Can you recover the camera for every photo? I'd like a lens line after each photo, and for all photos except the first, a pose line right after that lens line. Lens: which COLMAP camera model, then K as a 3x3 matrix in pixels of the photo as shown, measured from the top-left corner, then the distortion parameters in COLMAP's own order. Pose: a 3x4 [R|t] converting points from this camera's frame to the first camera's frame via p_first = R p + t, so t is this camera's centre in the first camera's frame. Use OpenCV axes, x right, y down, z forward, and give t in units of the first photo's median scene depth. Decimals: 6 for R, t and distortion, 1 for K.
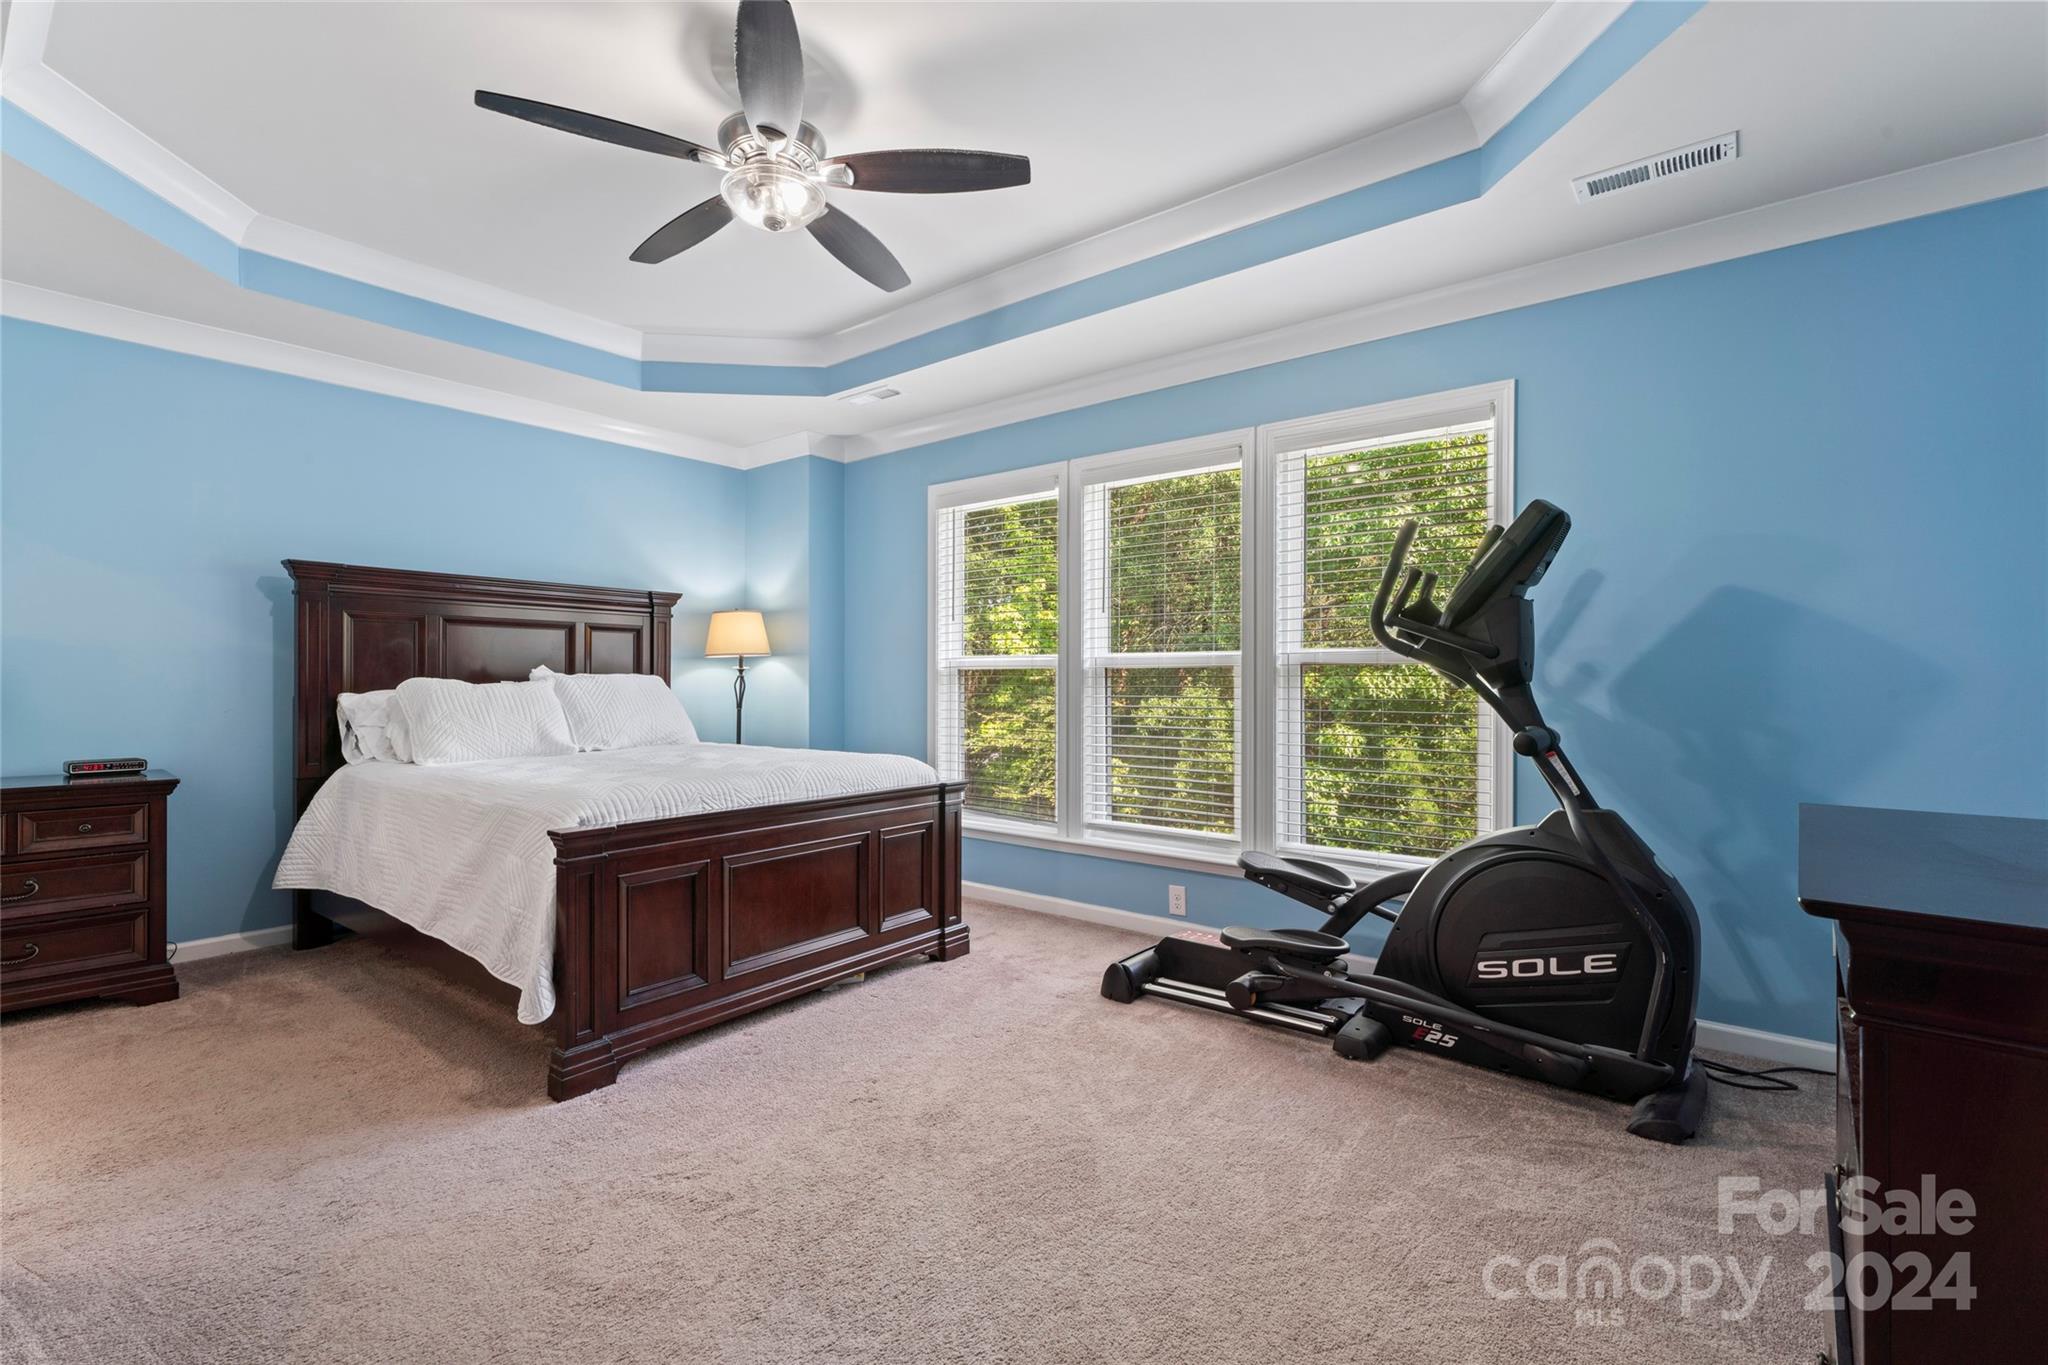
lens RADIAL K [[910.3, 0, 1024.0], [0, 910.3, 682.5], [0, 0, 1]] dist [0.000129, 0.000113]
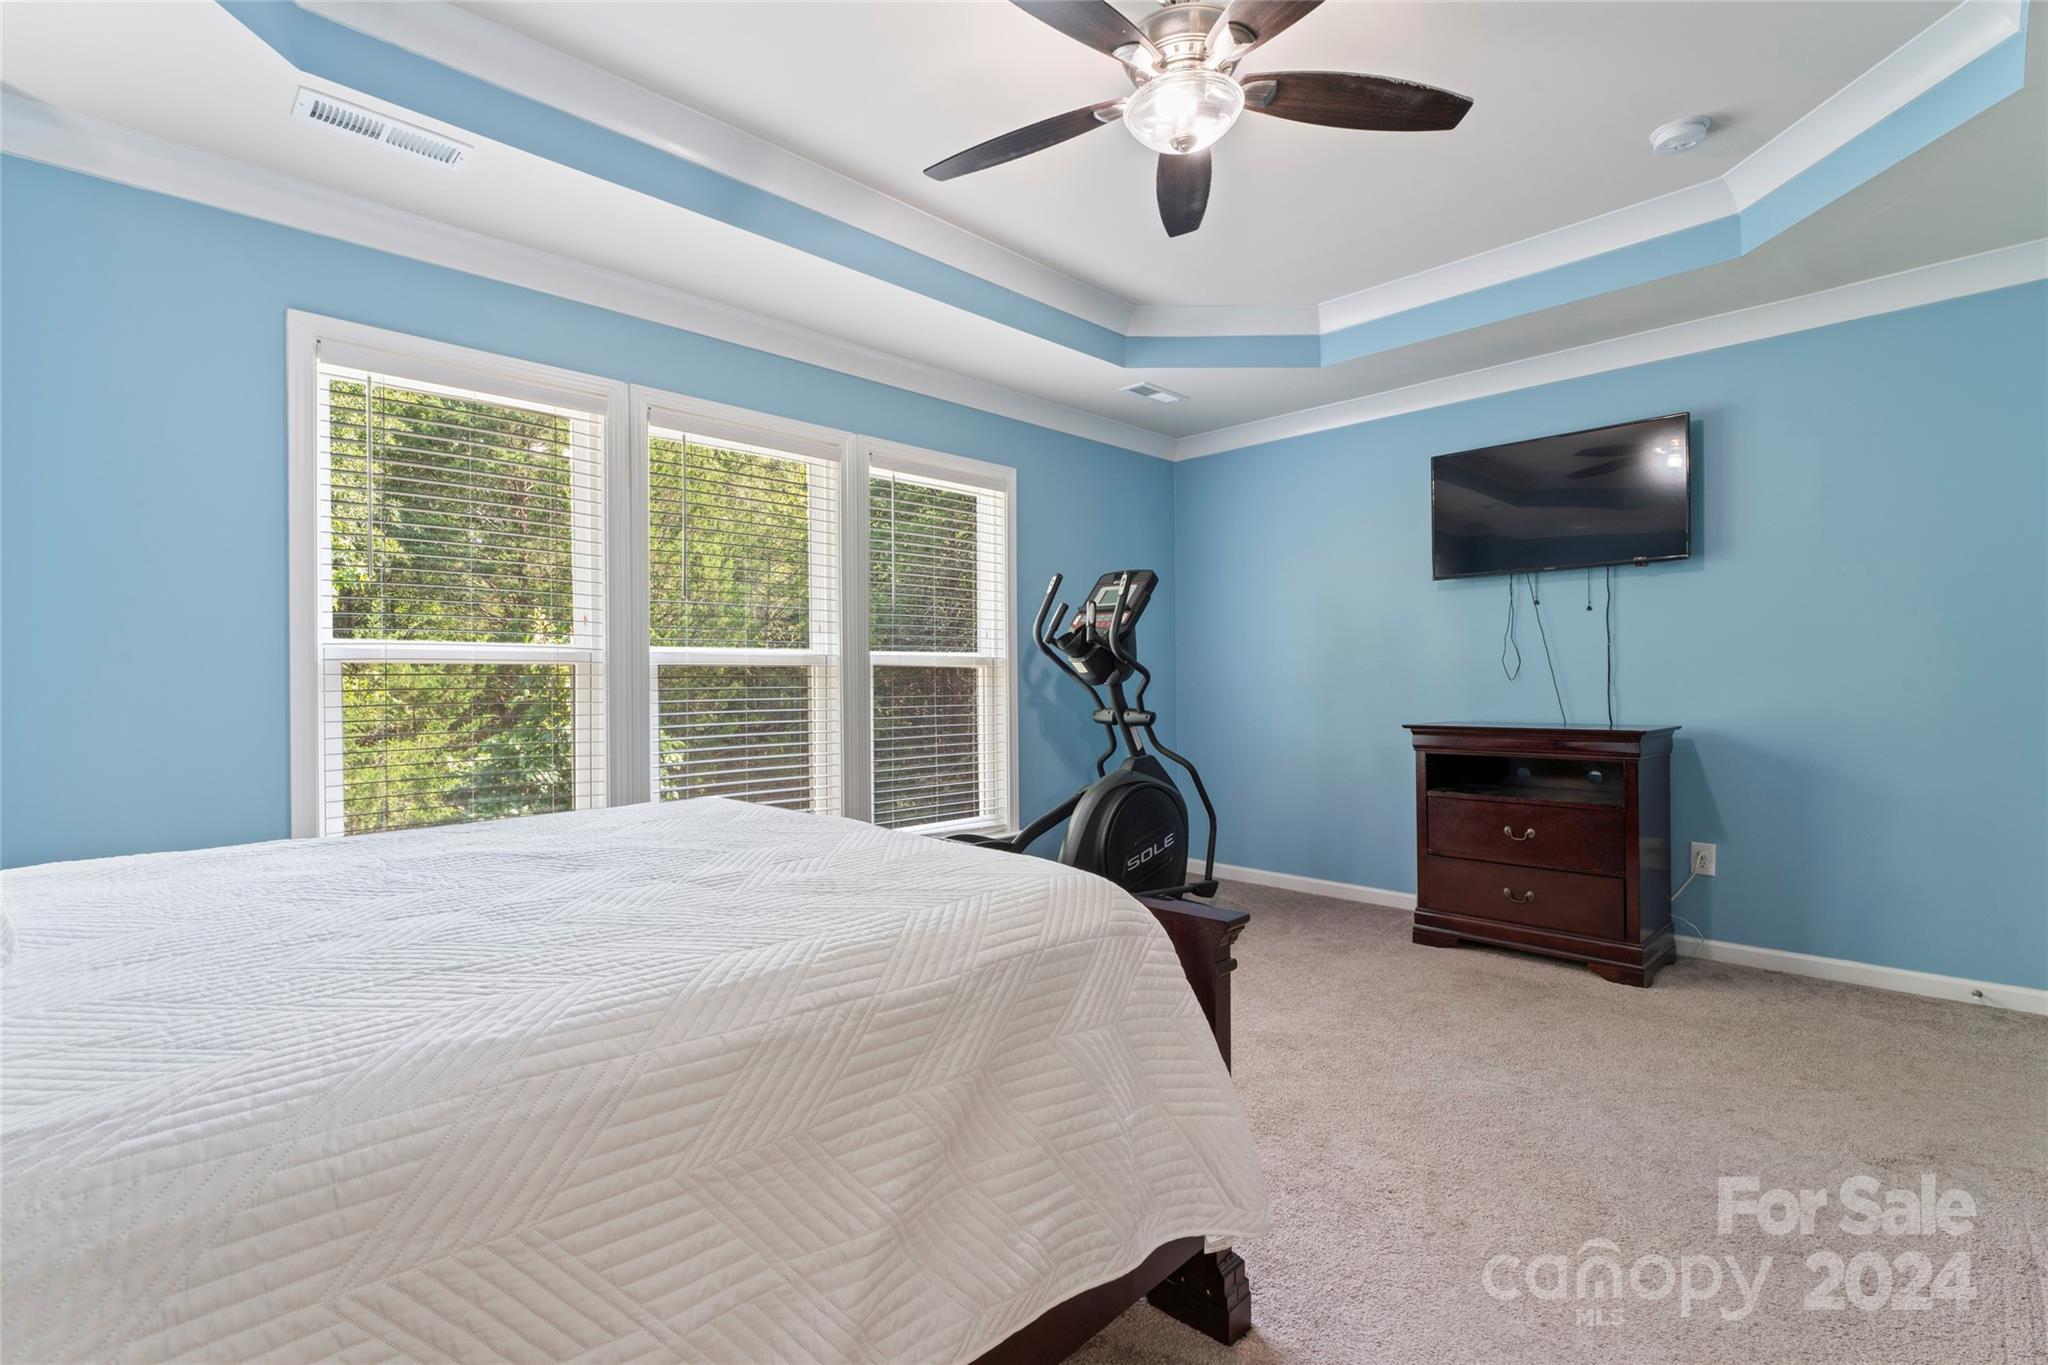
lens RADIAL K [[951.1, 0, 1024.0], [0, 951.1, 682.5], [0, 0, 1]] dist [0.001334, 0.000218]
pose [[0.112913, -0.001438, 0.993604, -0.838706], [0.008162, 0.999967, 0.000520, 0.000539], [-0.993571, 0.008051, 0.112921, 0.736006]]
